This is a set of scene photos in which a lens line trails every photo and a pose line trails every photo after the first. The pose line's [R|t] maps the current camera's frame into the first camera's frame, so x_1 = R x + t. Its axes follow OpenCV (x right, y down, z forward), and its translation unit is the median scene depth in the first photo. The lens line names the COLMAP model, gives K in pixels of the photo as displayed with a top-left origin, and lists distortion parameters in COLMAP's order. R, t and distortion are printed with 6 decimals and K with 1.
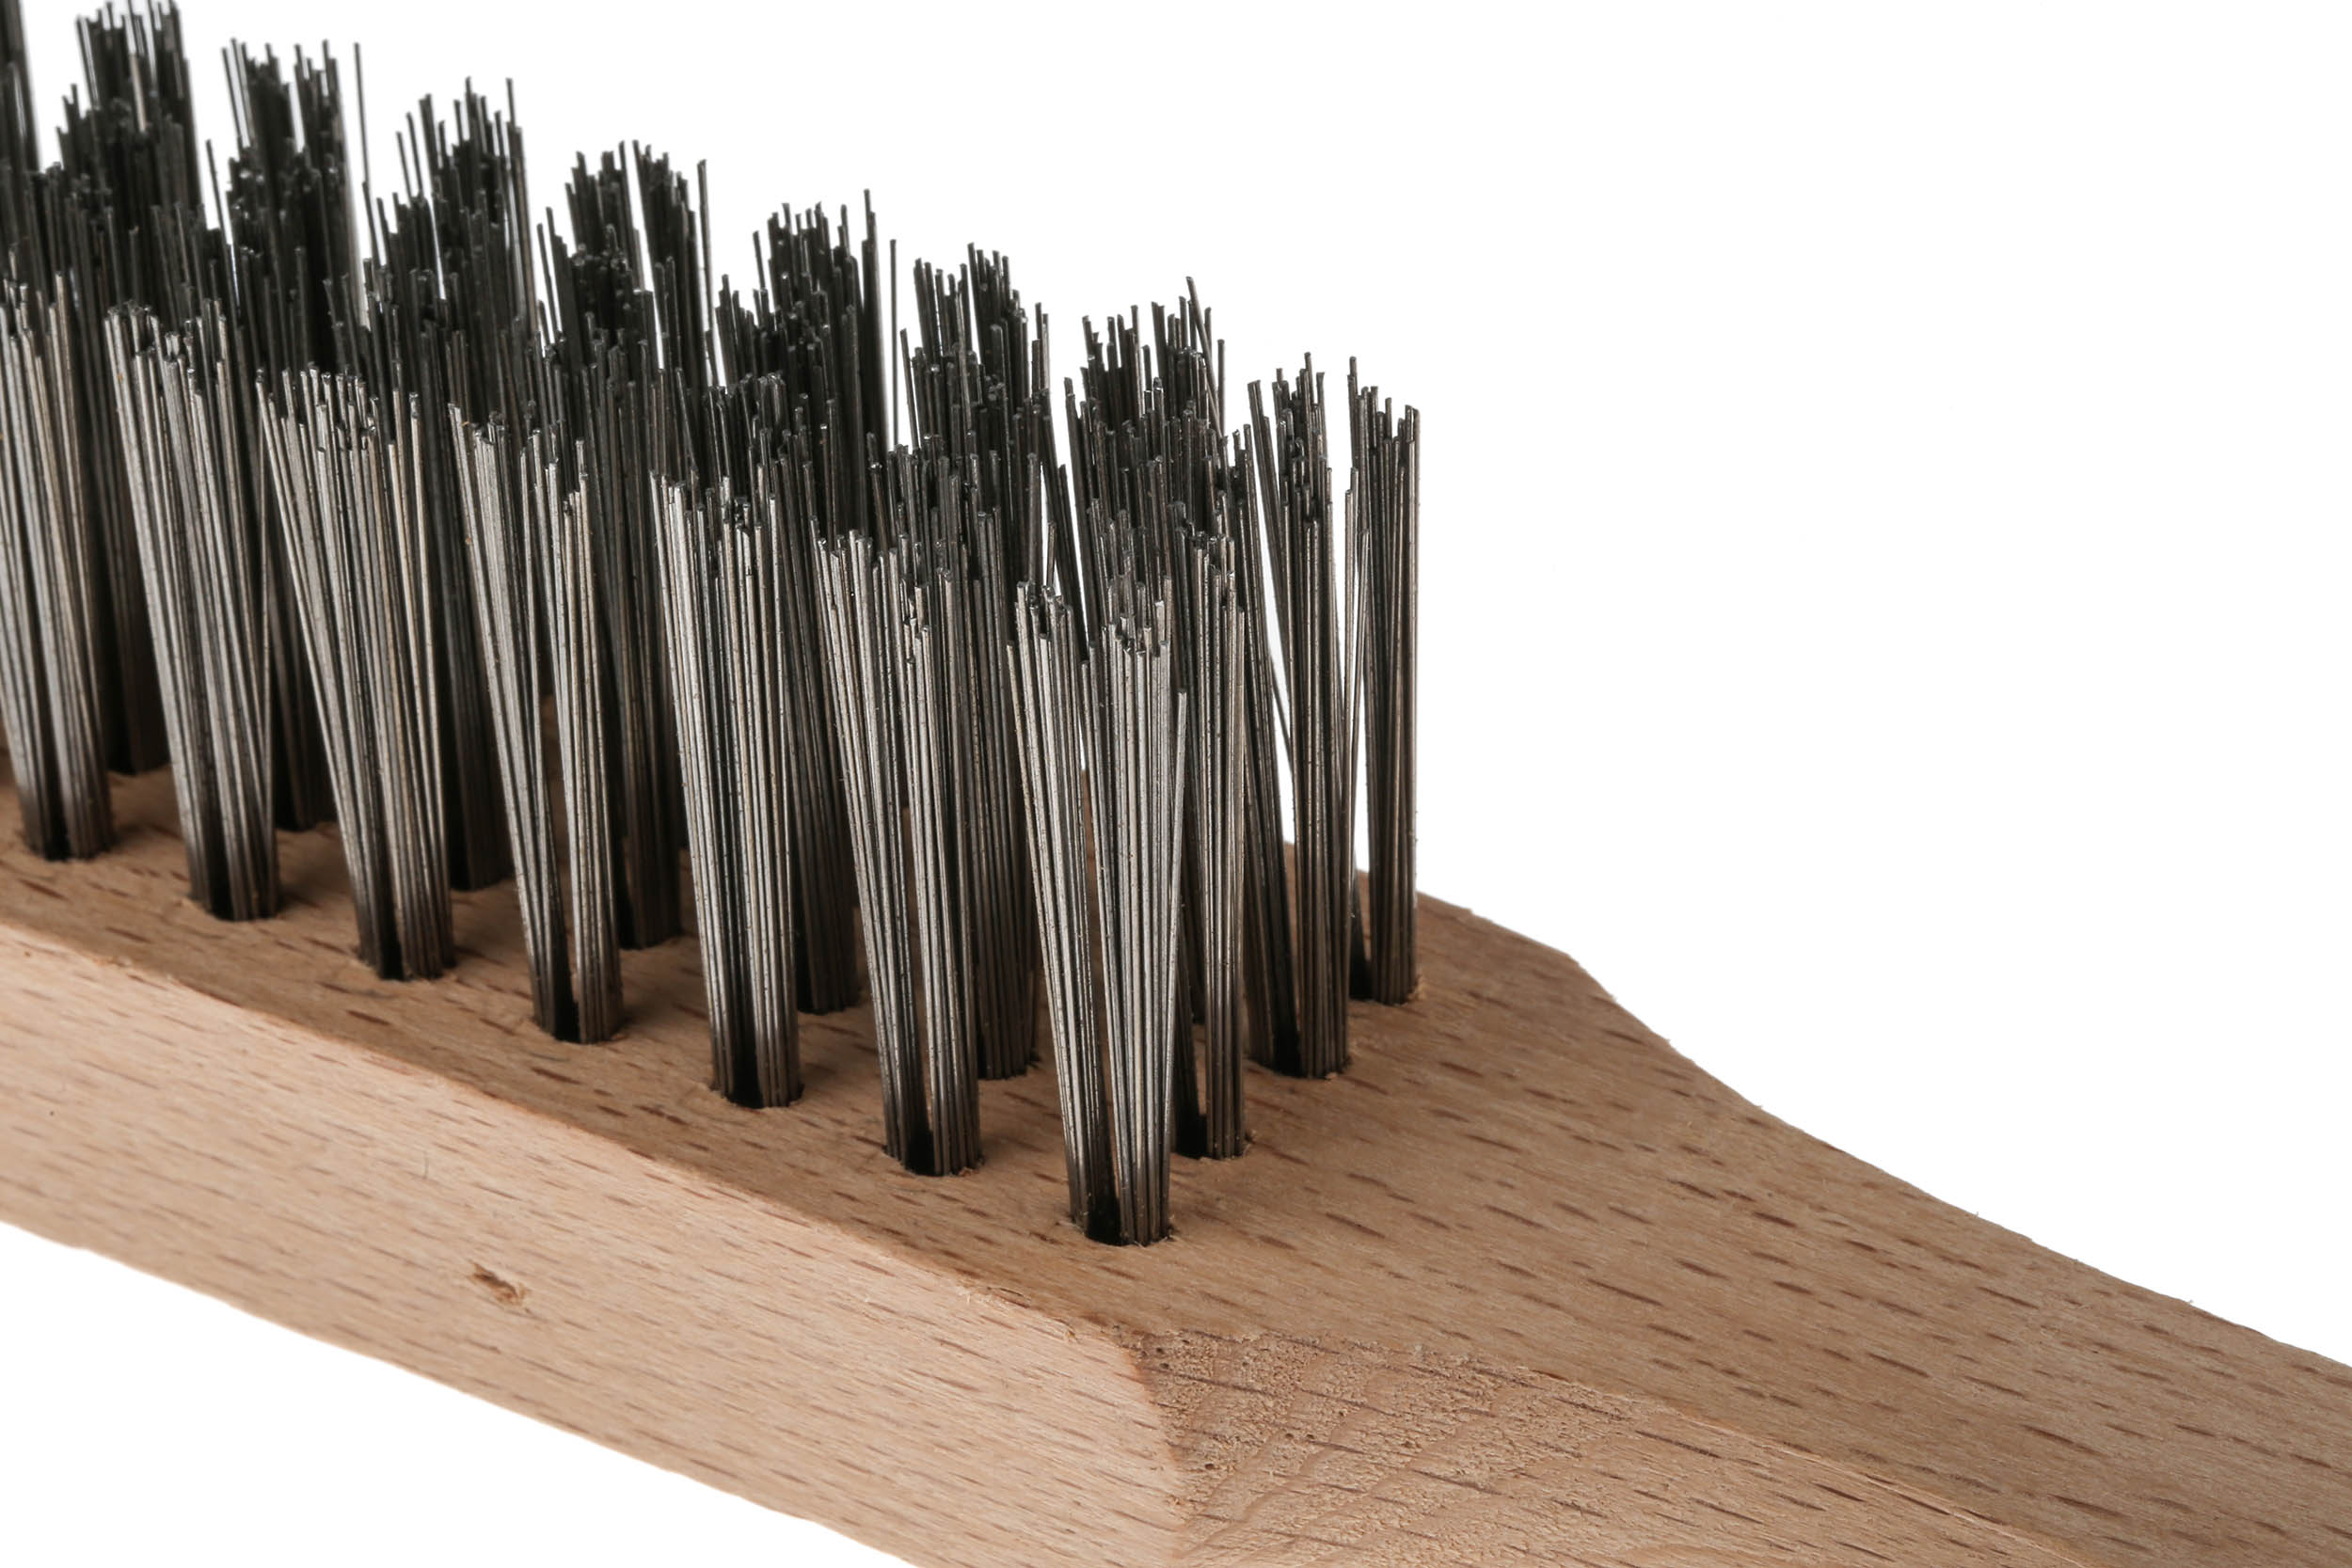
lens RADIAL K [[8560.1, 0, 1176.0], [0, 8560.1, 784.0], [0, 0, 1]] dist [0.201033, -0.994438]
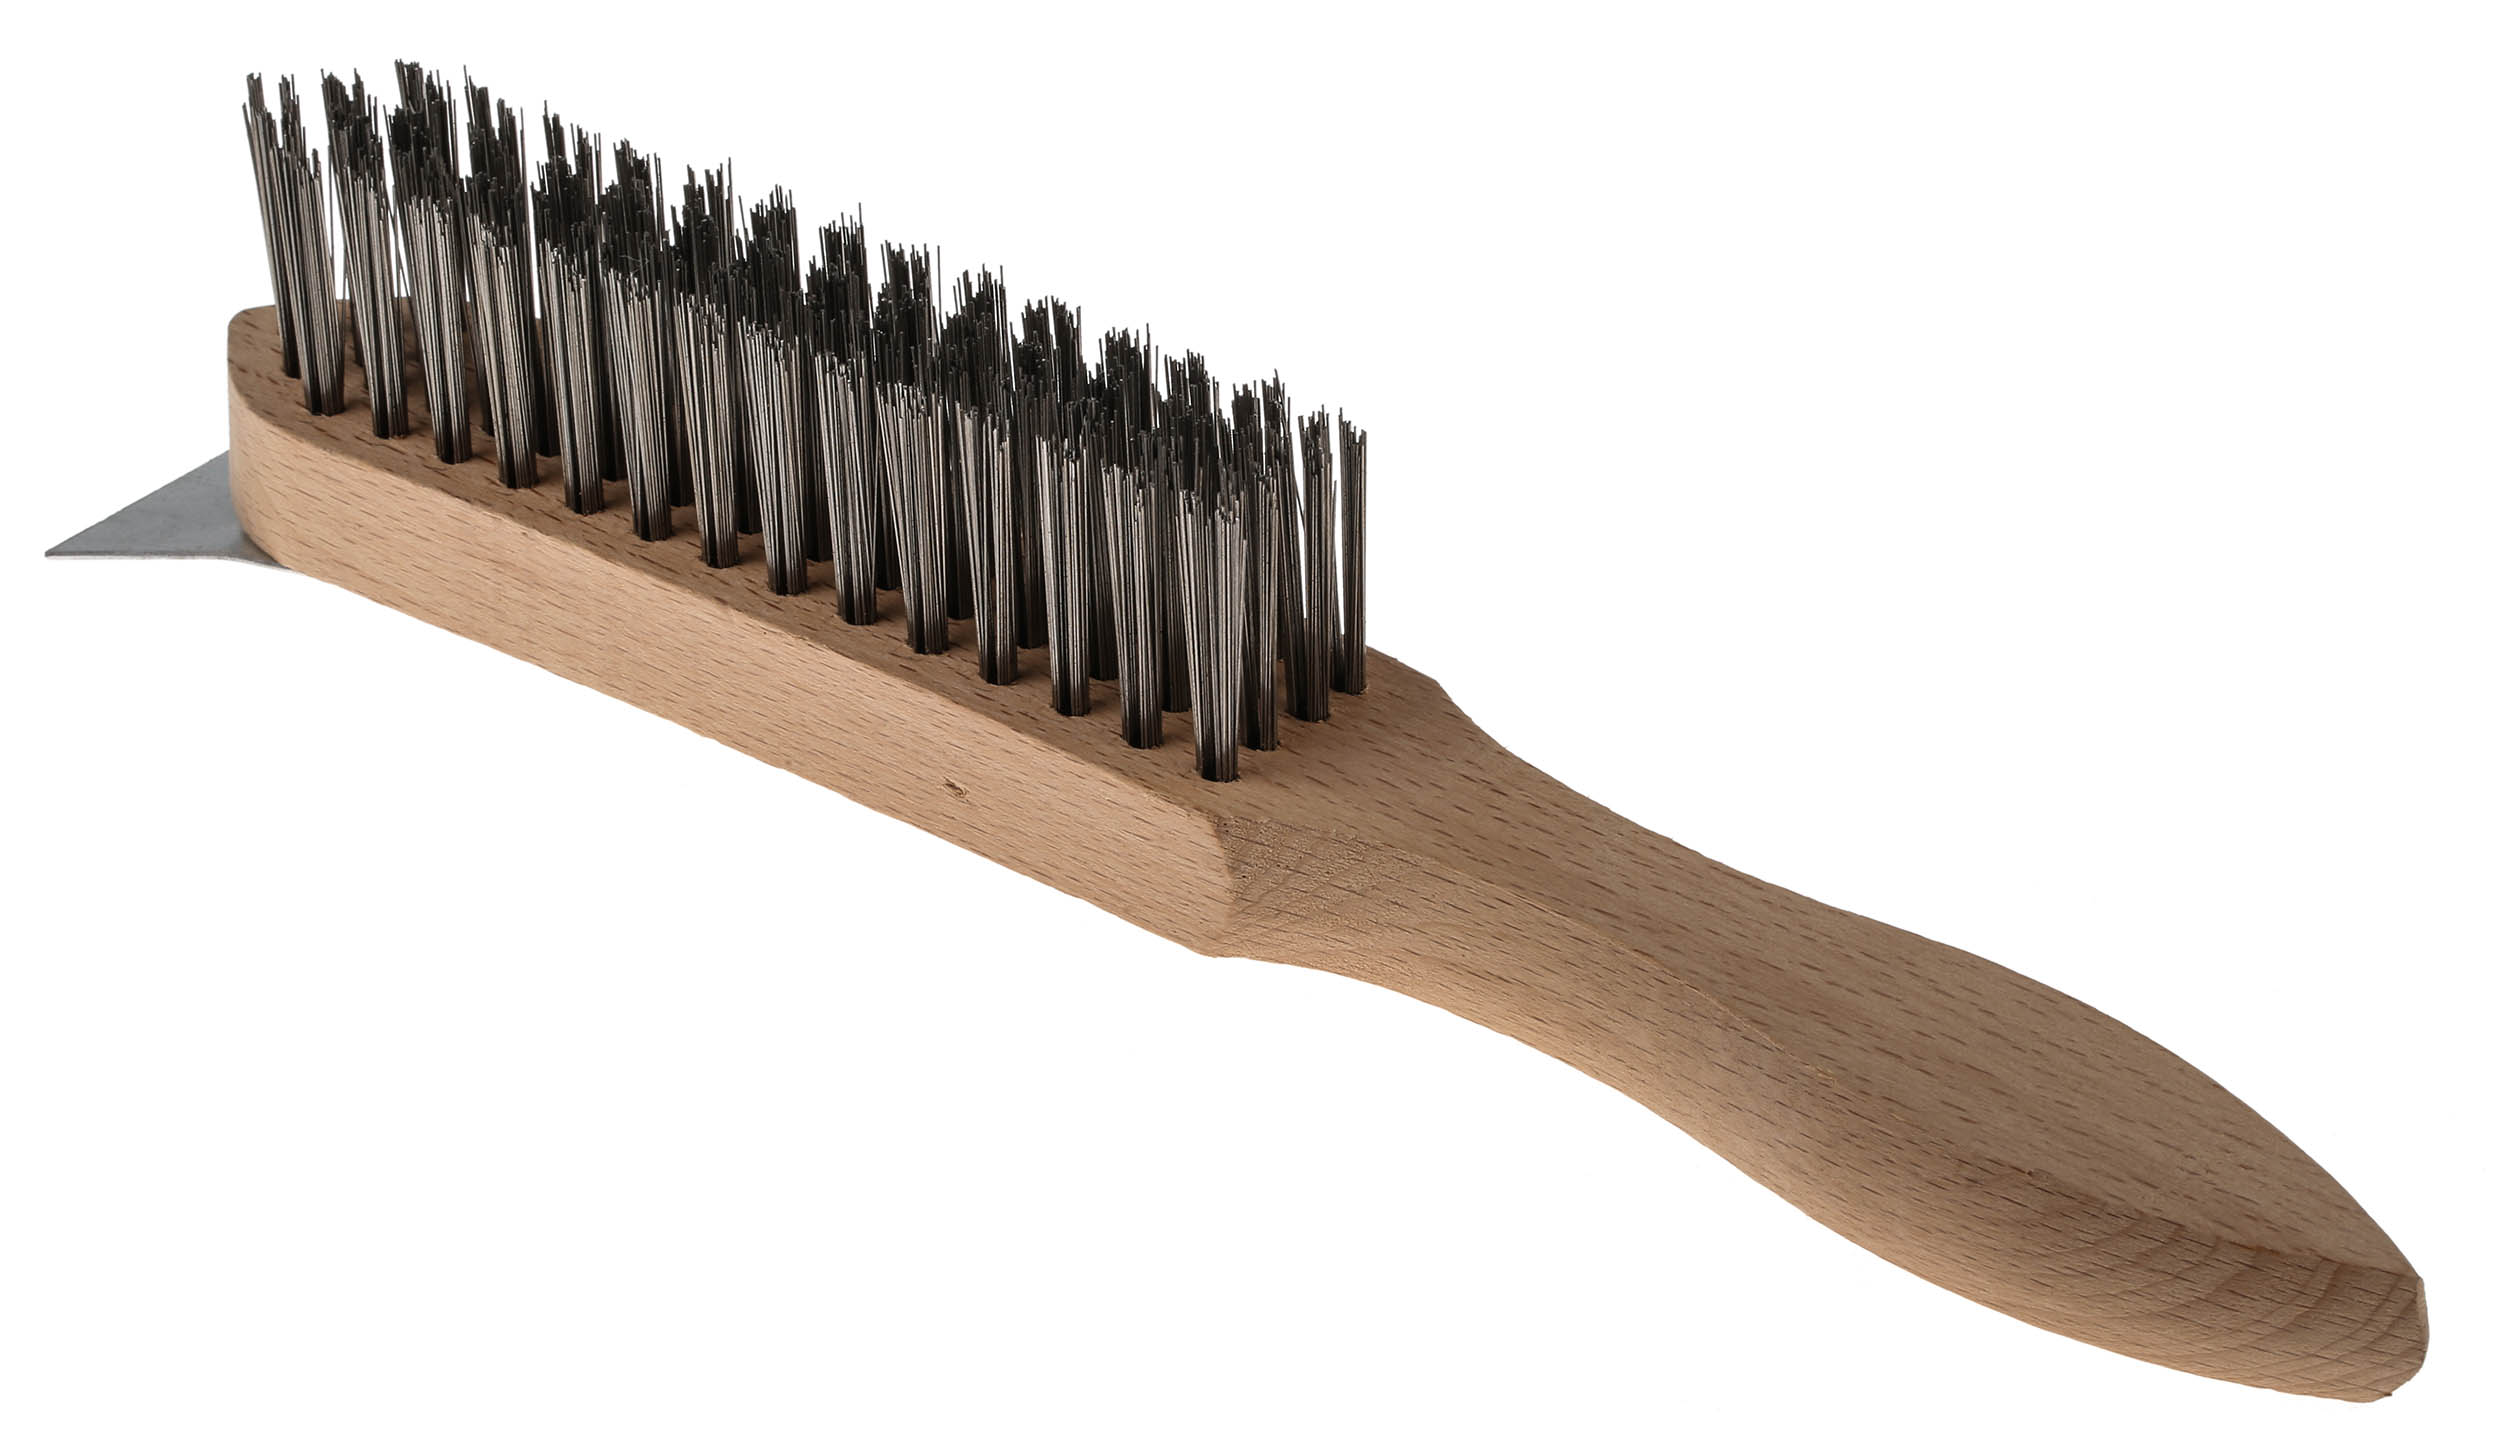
lens RADIAL K [[7383.3, 0, 1250.0], [0, 7383.3, 720.5], [0, 0, 1]] dist [0.021007, 0.072487]
pose [[0.993631, 0.070864, -0.087614, 0.173492], [-0.072818, 0.997158, -0.019306, 0.073731], [0.085997, 0.025563, 0.995967, -0.974502]]
